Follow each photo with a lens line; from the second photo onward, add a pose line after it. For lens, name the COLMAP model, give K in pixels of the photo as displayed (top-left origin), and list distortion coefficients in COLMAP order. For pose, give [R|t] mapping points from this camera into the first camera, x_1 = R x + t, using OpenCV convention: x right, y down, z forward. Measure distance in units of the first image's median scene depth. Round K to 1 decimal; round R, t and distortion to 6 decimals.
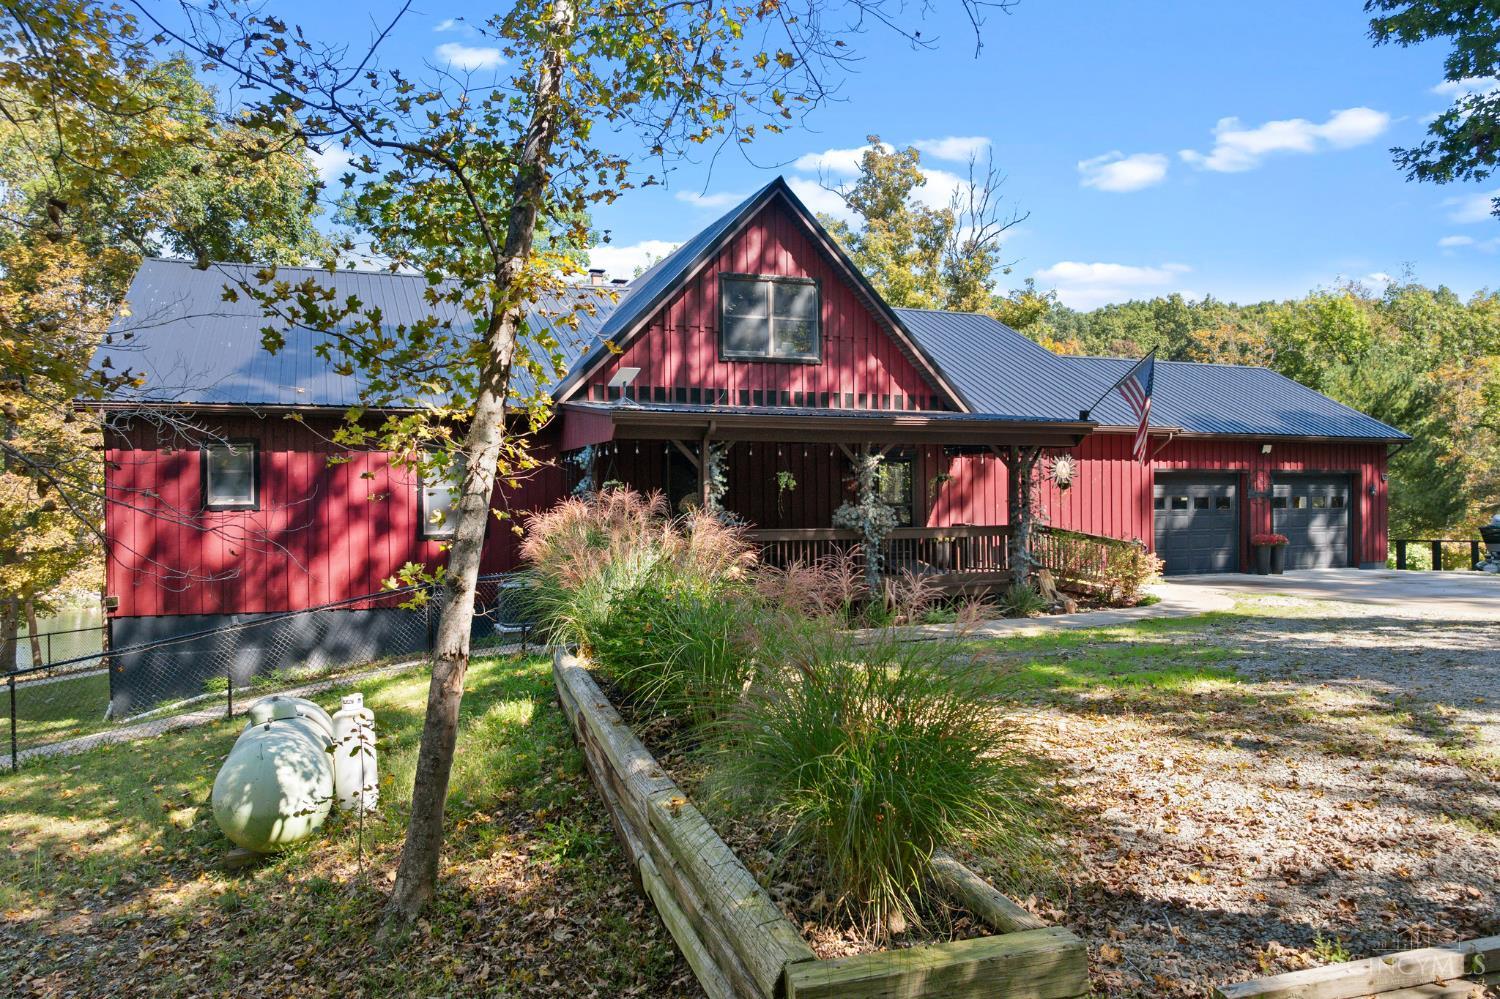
lens RADIAL K [[1061.3, 0, 748.3], [0, 1061.3, 496.6], [0, 0, 1]] dist [-0.020500, -0.002270]
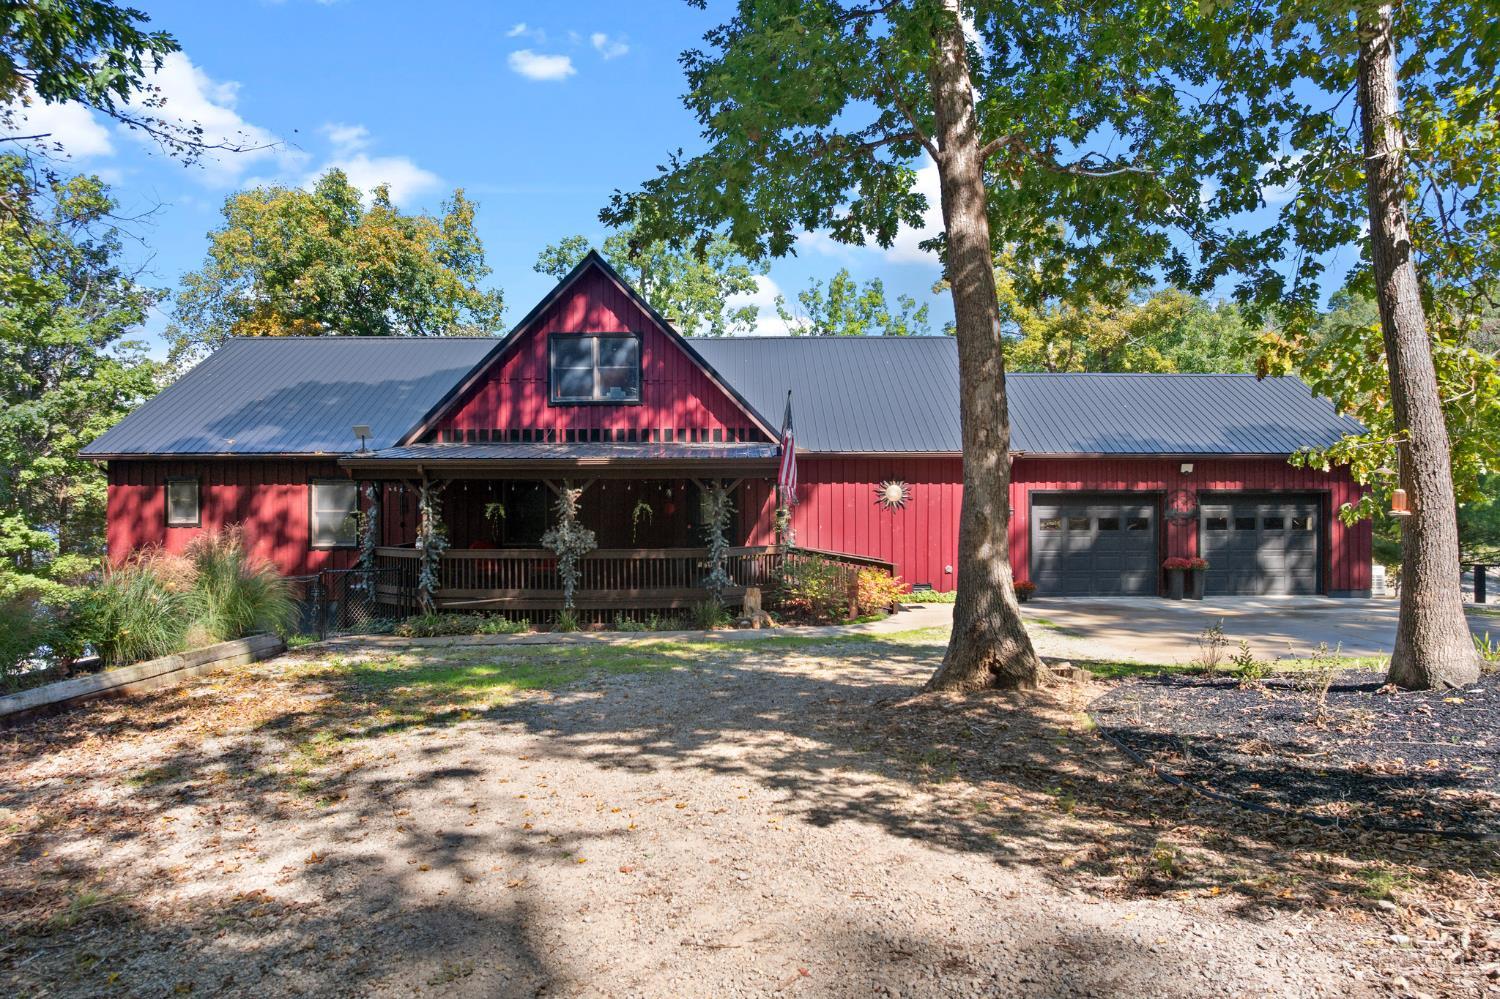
lens RADIAL K [[1061.3, 0, 748.3], [0, 1061.3, 496.6], [0, 0, 1]] dist [-0.020500, -0.002270]
pose [[0.931376, 0.003528, -0.364042, 0.610468], [-0.002382, 0.999991, 0.003599, -0.028371], [0.364051, -0.002485, 0.931376, -0.049763]]
